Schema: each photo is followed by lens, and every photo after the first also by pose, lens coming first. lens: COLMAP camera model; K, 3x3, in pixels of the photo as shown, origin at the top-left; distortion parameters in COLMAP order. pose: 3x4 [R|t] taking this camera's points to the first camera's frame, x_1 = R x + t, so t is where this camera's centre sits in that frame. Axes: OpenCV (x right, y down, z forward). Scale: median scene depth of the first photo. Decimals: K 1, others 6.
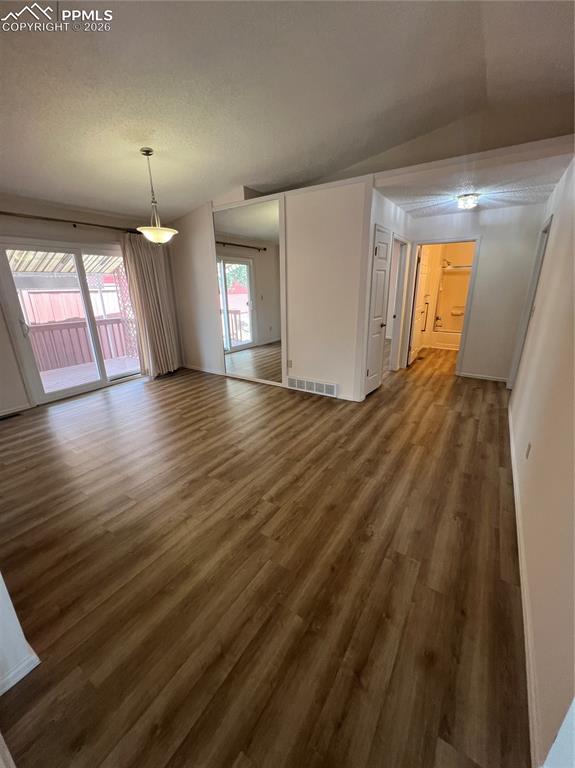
lens RADIAL K [[304.8, 0, 286.8], [0, 304.8, 385.6], [0, 0, 1]] dist [-0.001194, 0.000028]
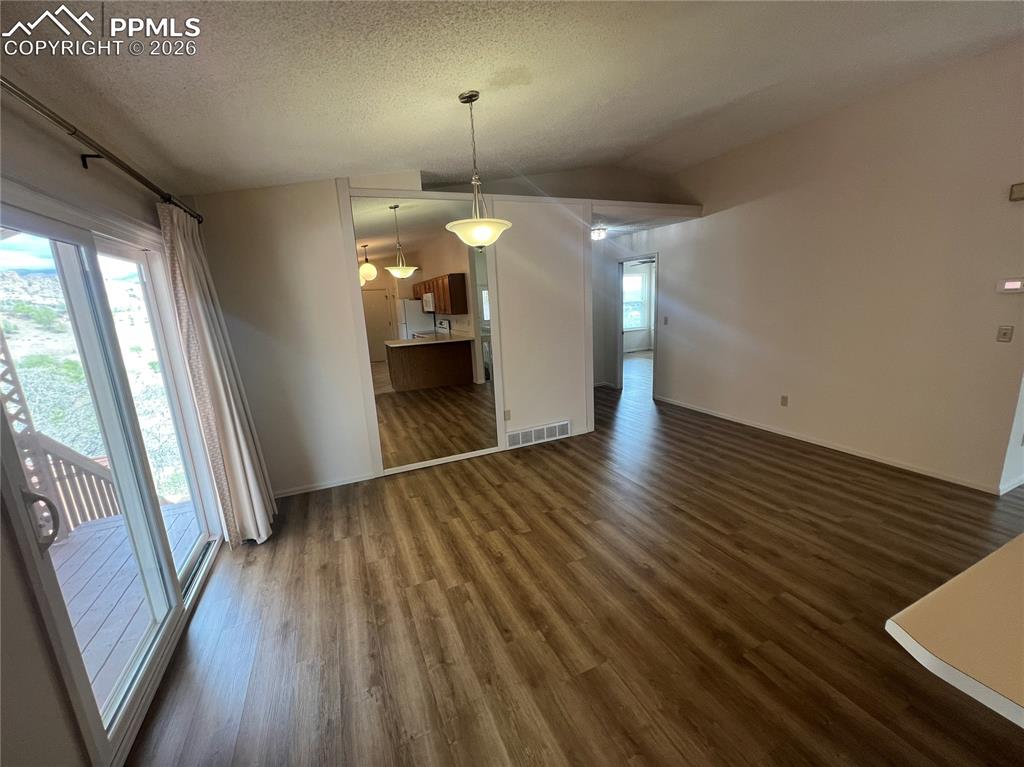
lens RADIAL K [[411.3, 0, 512.0], [0, 411.3, 383.5], [0, 0, 1]] dist [-0.001676, 0.000165]
pose [[0.539688, -0.184657, 0.821364, -0.982795], [0.308593, 0.951130, 0.011065, -0.191288], [-0.783267, 0.247496, 0.570297, 0.522897]]
